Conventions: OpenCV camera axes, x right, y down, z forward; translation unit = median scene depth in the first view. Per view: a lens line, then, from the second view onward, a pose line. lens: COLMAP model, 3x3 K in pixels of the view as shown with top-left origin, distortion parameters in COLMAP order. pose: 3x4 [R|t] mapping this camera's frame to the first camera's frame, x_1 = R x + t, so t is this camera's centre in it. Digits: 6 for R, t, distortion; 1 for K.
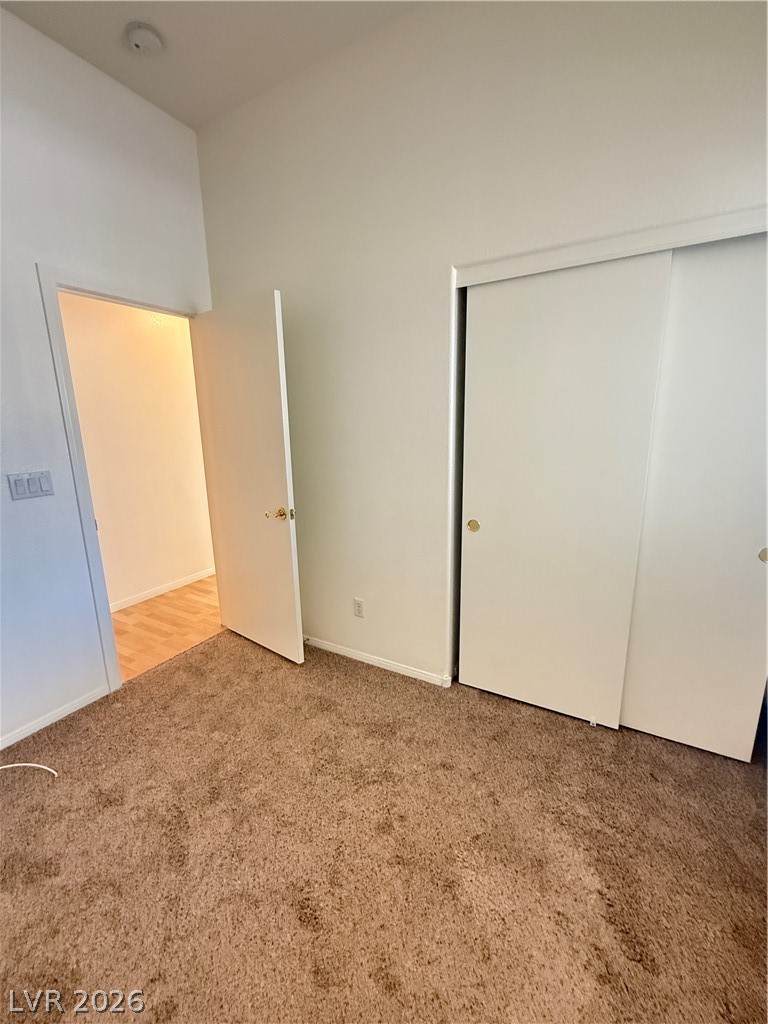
lens RADIAL K [[418.1, 0, 384.0], [0, 418.1, 512.0], [0, 0, 1]] dist [-0.000181, -0.000014]
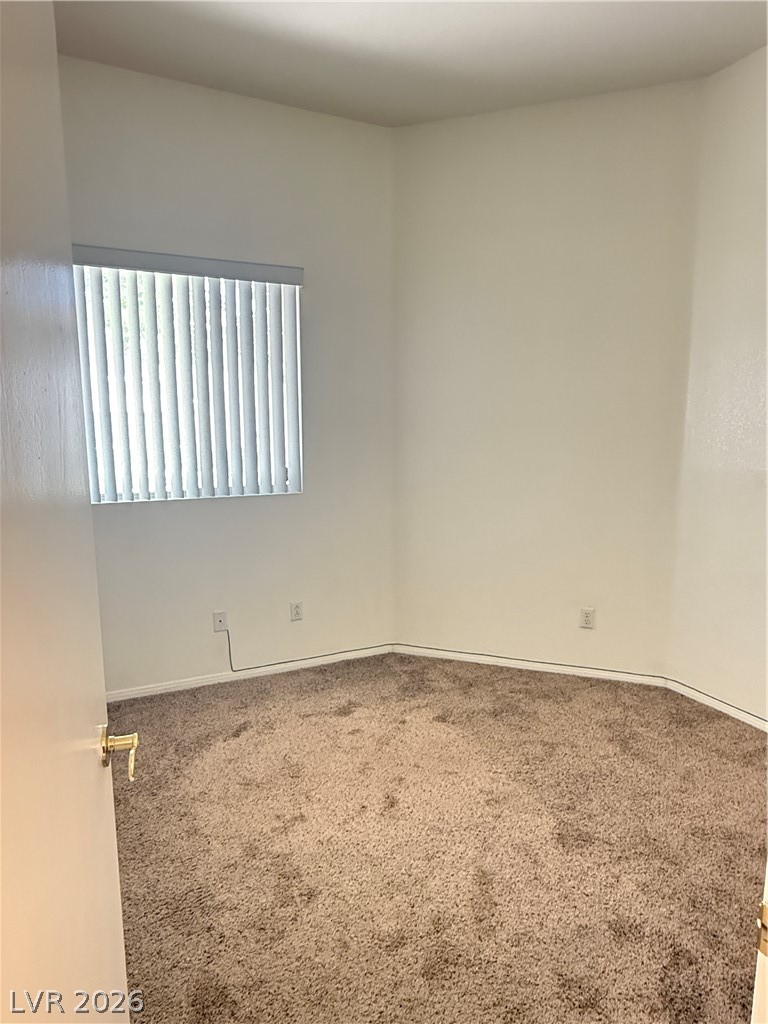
lens RADIAL K [[613.6, 0, 384.0], [0, 613.6, 512.0], [0, 0, 1]] dist [0.000347, 0.000584]
pose [[-0.827698, -0.055461, 0.558426, -1.069835], [0.136632, 0.945242, 0.296394, -0.414194], [-0.544286, 0.321624, -0.774797, 1.996777]]
